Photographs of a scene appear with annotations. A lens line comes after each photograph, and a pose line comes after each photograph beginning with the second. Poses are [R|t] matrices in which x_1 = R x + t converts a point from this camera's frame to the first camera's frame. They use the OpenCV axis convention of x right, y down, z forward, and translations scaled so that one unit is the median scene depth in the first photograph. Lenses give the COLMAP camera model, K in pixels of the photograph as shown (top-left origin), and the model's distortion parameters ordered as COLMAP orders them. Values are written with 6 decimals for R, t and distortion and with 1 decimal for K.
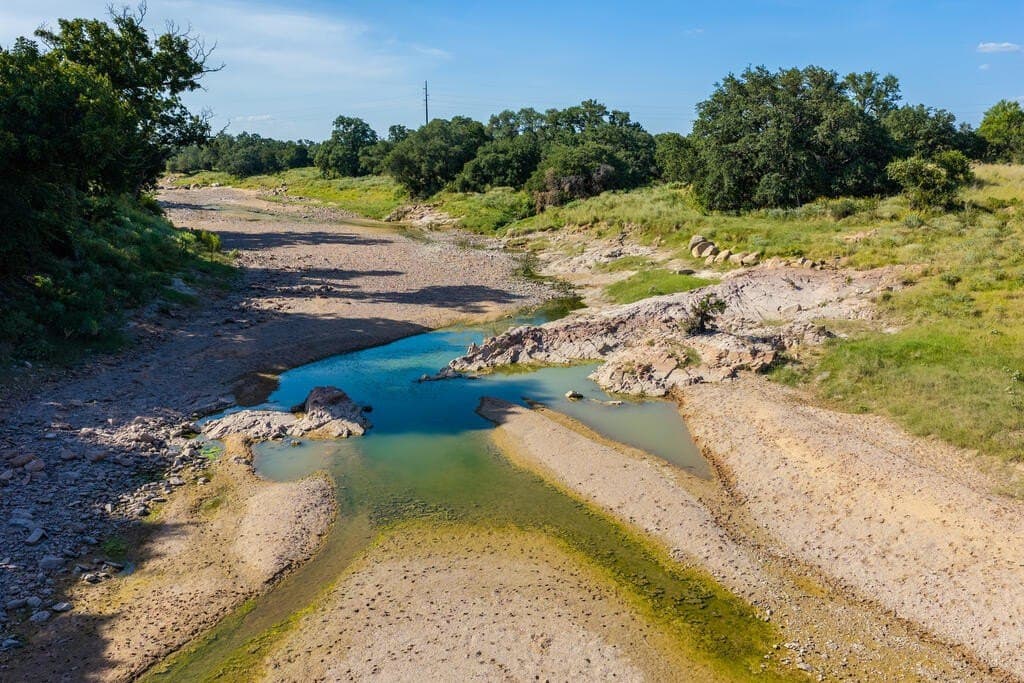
lens RADIAL K [[864.6, 0, 507.7], [0, 864.6, 342.1], [0, 0, 1]] dist [0.003974, -0.006450]
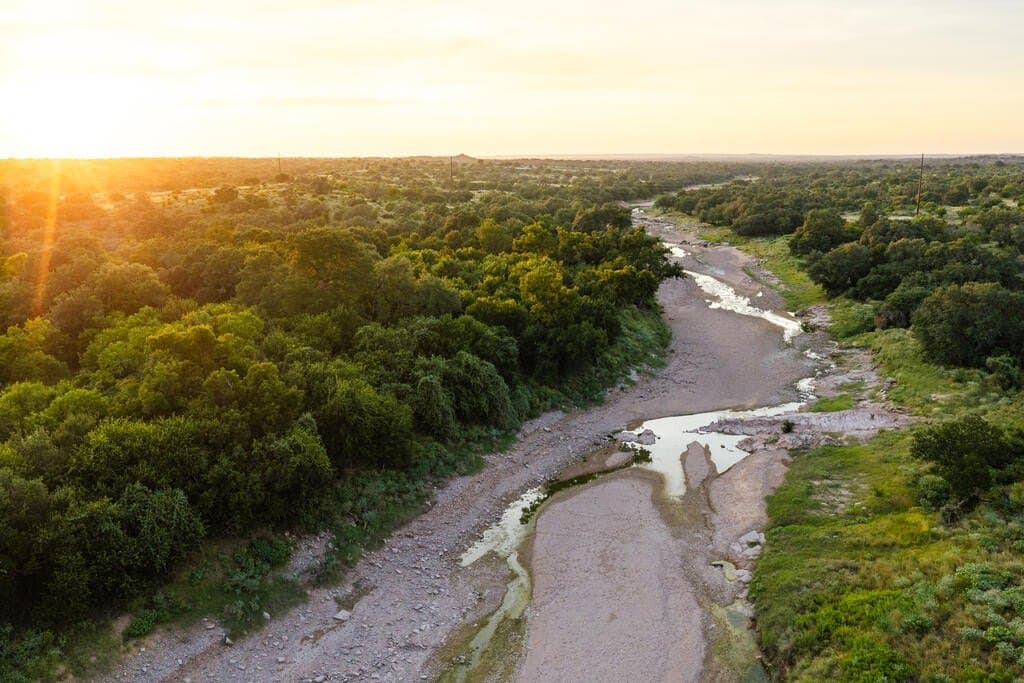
lens RADIAL K [[856.4, 0, 512.0], [0, 856.4, 341.5], [0, 0, 1]] dist [0.013305, -0.007127]
pose [[0.816879, 0.122243, -0.563707, 1.038197], [-0.119573, 0.991944, 0.041832, -0.316650], [0.564279, 0.033232, 0.824915, -1.811728]]
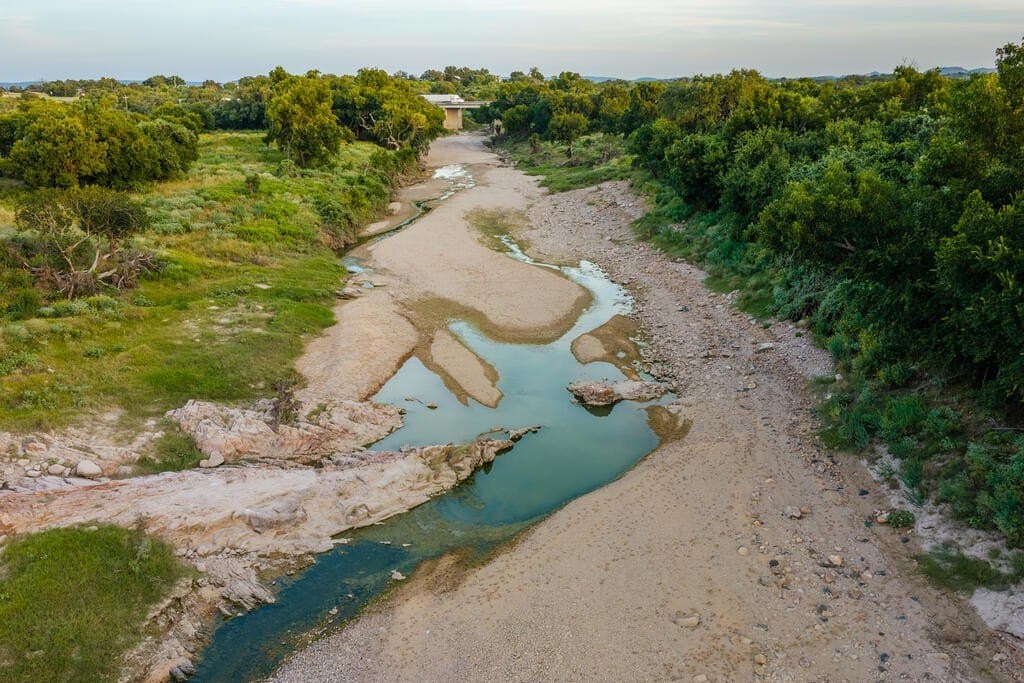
lens RADIAL K [[864.6, 0, 507.7], [0, 864.6, 342.1], [0, 0, 1]] dist [0.003974, -0.006450]
pose [[-0.991549, -0.024154, 0.127465, -0.200981], [0.038637, 0.882952, 0.467871, -0.614833], [-0.123846, 0.468842, -0.874557, 1.936624]]
